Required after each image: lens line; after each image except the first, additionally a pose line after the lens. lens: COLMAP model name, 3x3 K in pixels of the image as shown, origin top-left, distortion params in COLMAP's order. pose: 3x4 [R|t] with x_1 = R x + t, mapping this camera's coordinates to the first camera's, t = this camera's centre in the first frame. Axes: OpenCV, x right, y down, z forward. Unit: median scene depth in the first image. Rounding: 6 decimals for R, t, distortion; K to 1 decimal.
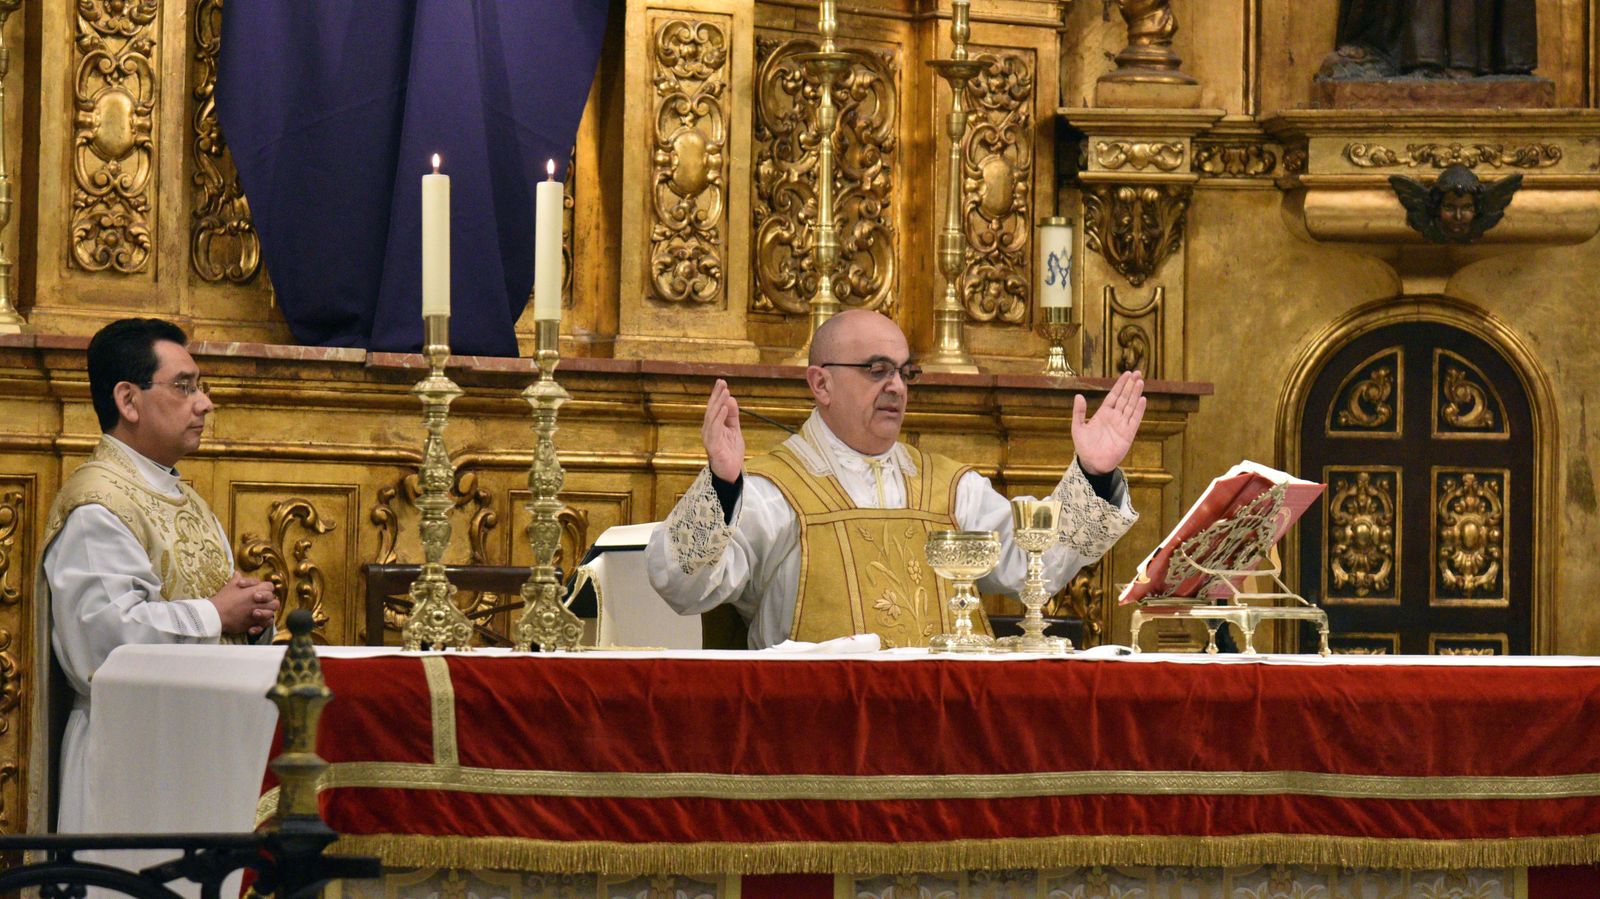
lens RADIAL K [[4784.9, 0, 754.1], [0, 4784.9, 466.4], [0, 0, 1]] dist [0.254389, 0.000000]
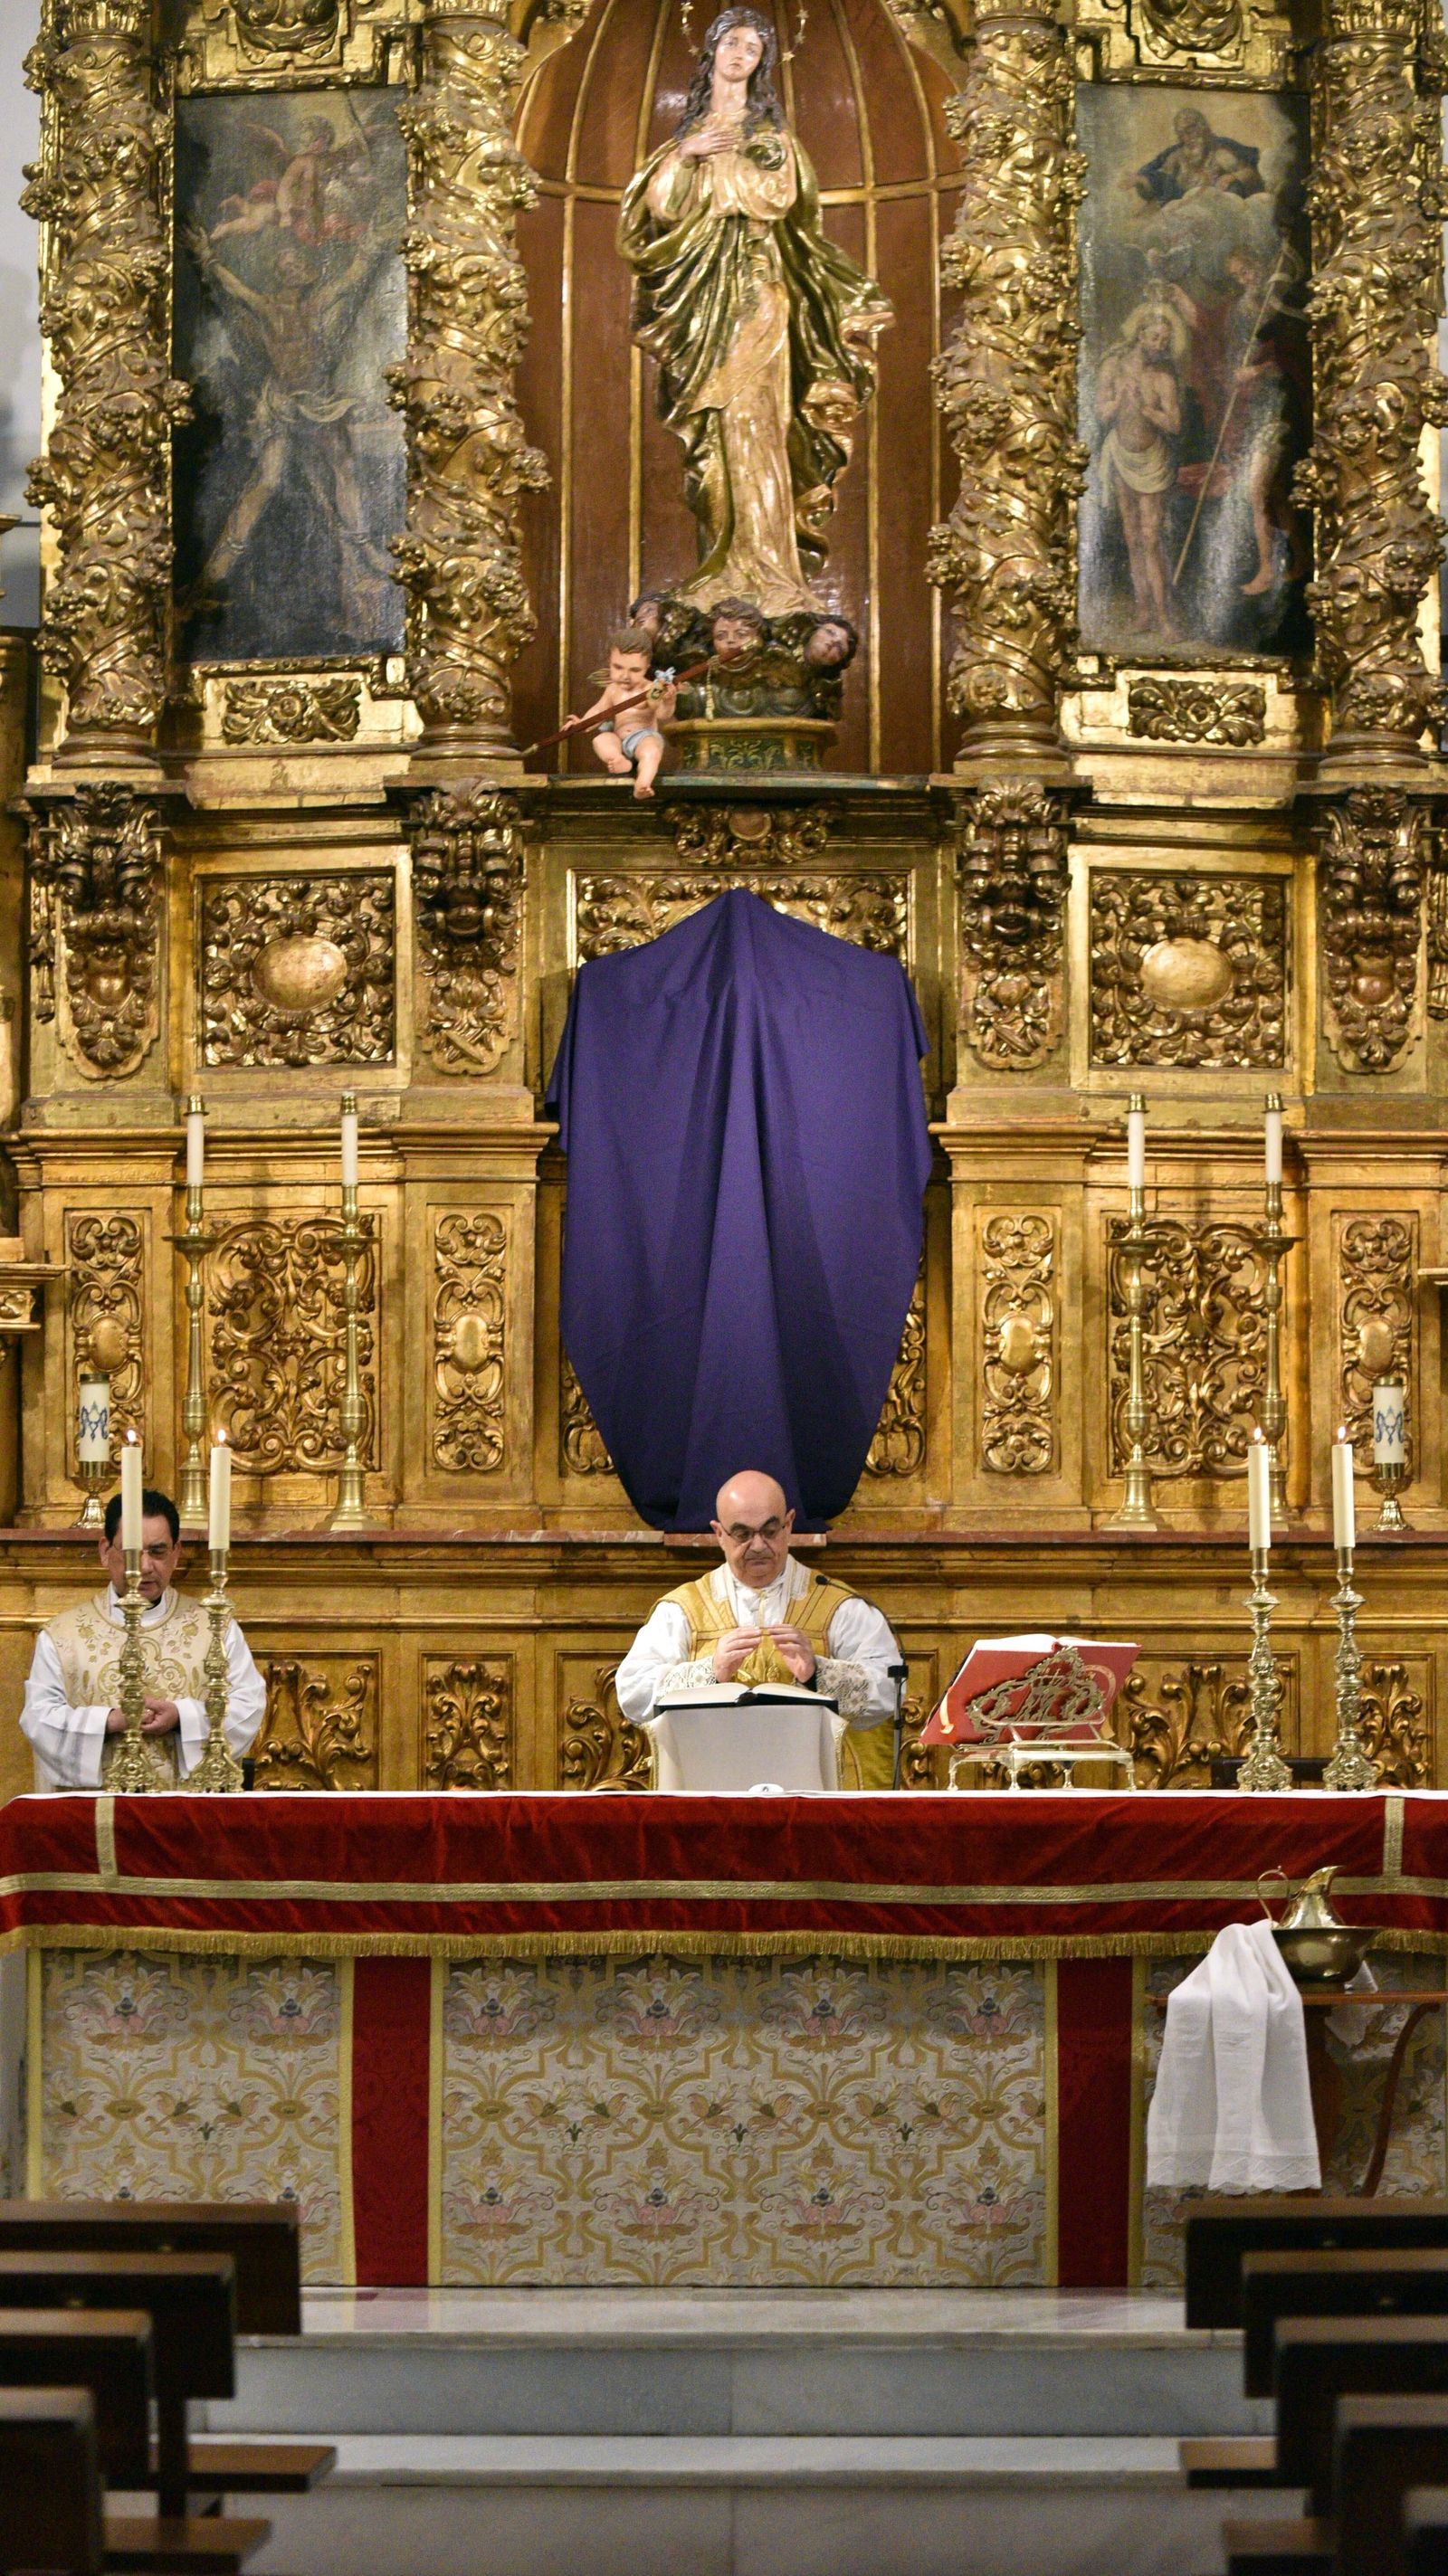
lens RADIAL K [[7704.5, 0, 669.6], [0, 7704.5, 1344.7], [0, 0, 1]] dist [0.254389, 0.000000]
pose [[0.877873, -0.038378, -0.477354, 0.790068], [0.026239, 0.999141, -0.032074, -0.009842], [0.478175, 0.015631, 0.878126, -0.601131]]
